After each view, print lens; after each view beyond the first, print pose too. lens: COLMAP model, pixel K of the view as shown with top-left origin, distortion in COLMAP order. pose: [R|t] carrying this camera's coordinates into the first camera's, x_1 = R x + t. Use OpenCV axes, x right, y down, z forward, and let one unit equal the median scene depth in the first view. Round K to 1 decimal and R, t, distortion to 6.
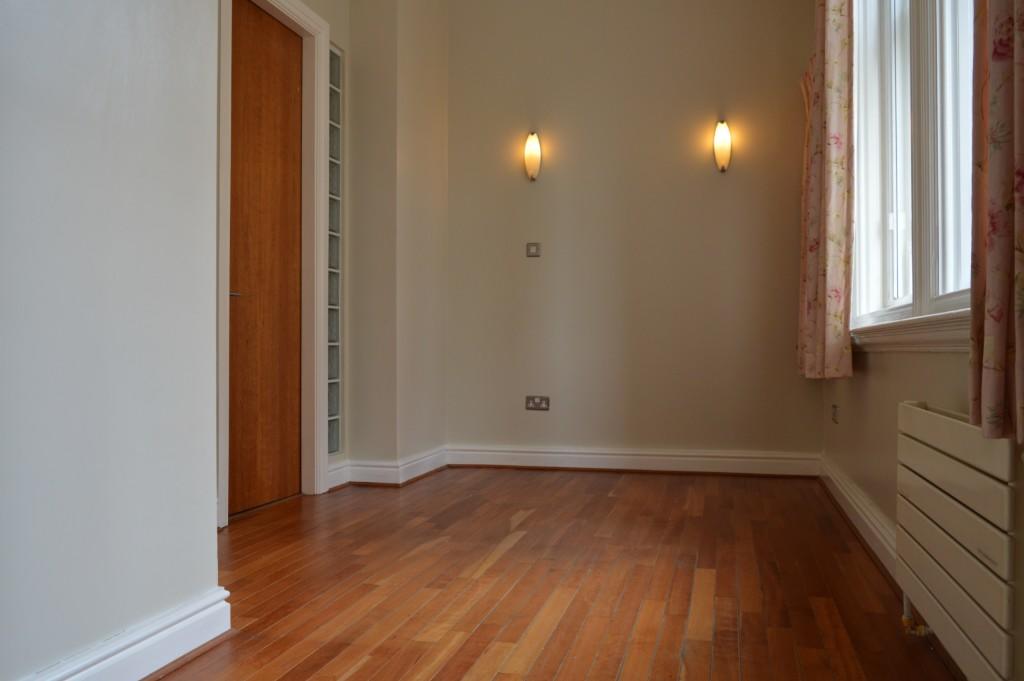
lens RADIAL K [[792.0, 0, 512.0], [0, 792.0, 340.5], [0, 0, 1]] dist [-0.031653, 0.003995]
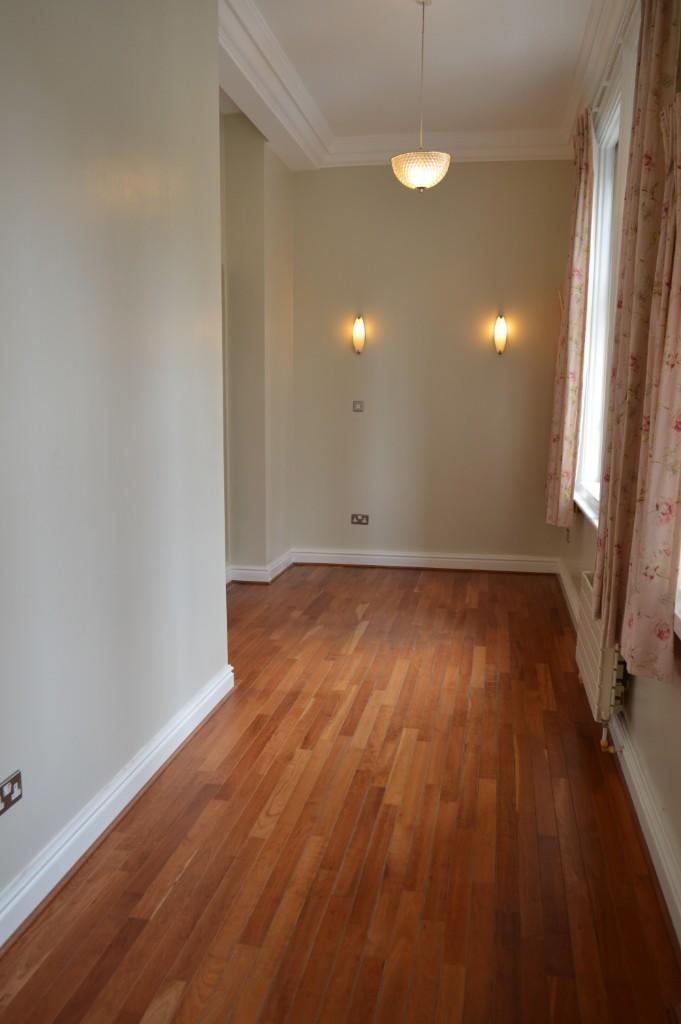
lens RADIAL K [[792.0, 0, 340.5], [0, 792.0, 512.0], [0, 0, 1]] dist [-0.031653, 0.003995]
pose [[0.997366, 0.000606, 0.072529, -0.158968], [-0.011763, 0.988078, 0.153507, -0.226437], [-0.071571, -0.153956, 0.985482, -0.549460]]
